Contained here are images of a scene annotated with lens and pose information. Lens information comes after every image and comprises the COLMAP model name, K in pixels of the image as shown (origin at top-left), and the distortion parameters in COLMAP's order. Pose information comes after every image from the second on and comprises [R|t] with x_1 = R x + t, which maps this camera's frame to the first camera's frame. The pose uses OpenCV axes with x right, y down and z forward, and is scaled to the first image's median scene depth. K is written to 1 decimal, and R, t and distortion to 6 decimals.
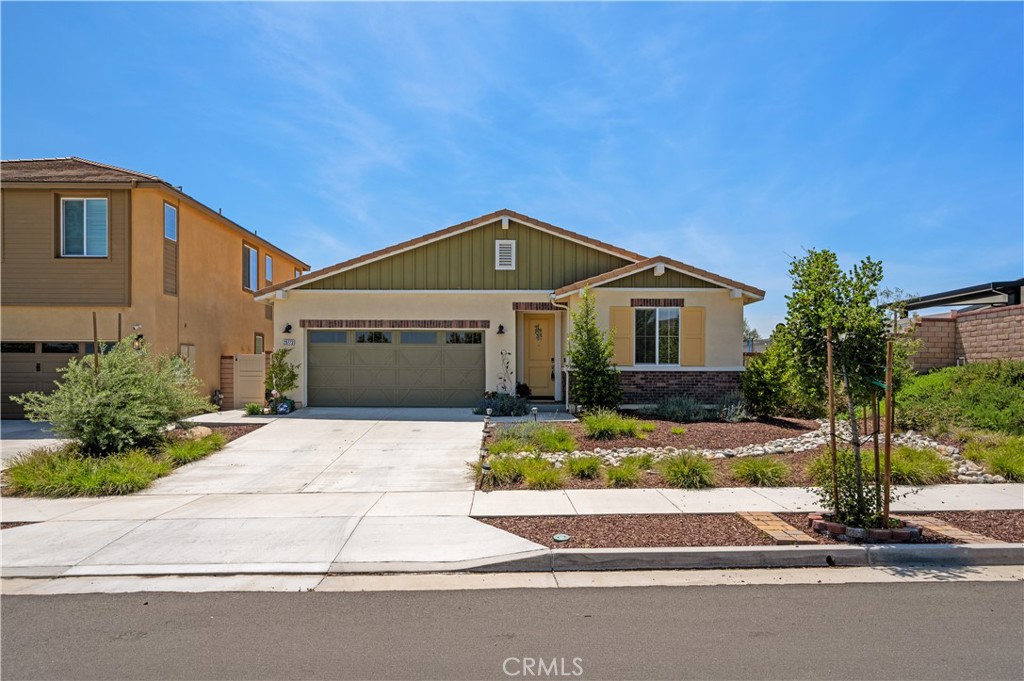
lens RADIAL K [[623.1, 0, 512.1], [0, 623.1, 373.2], [0, 0, 1]] dist [-0.000031, -0.000342]
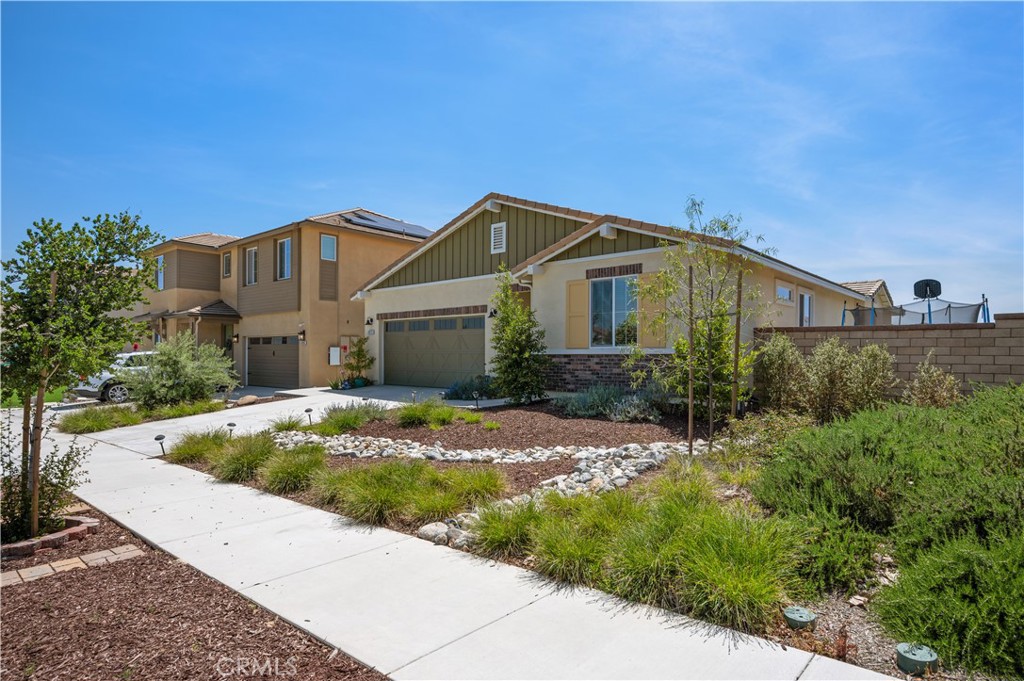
lens RADIAL K [[585.8, 0, 512.0], [0, 585.8, 340.5], [0, 0, 1]] dist [0.033881, 0.000244]
pose [[0.738636, -0.020074, -0.673805, 0.645277], [0.002727, 0.999637, -0.026791, -0.001205], [0.674098, 0.017951, 0.738423, 0.330937]]
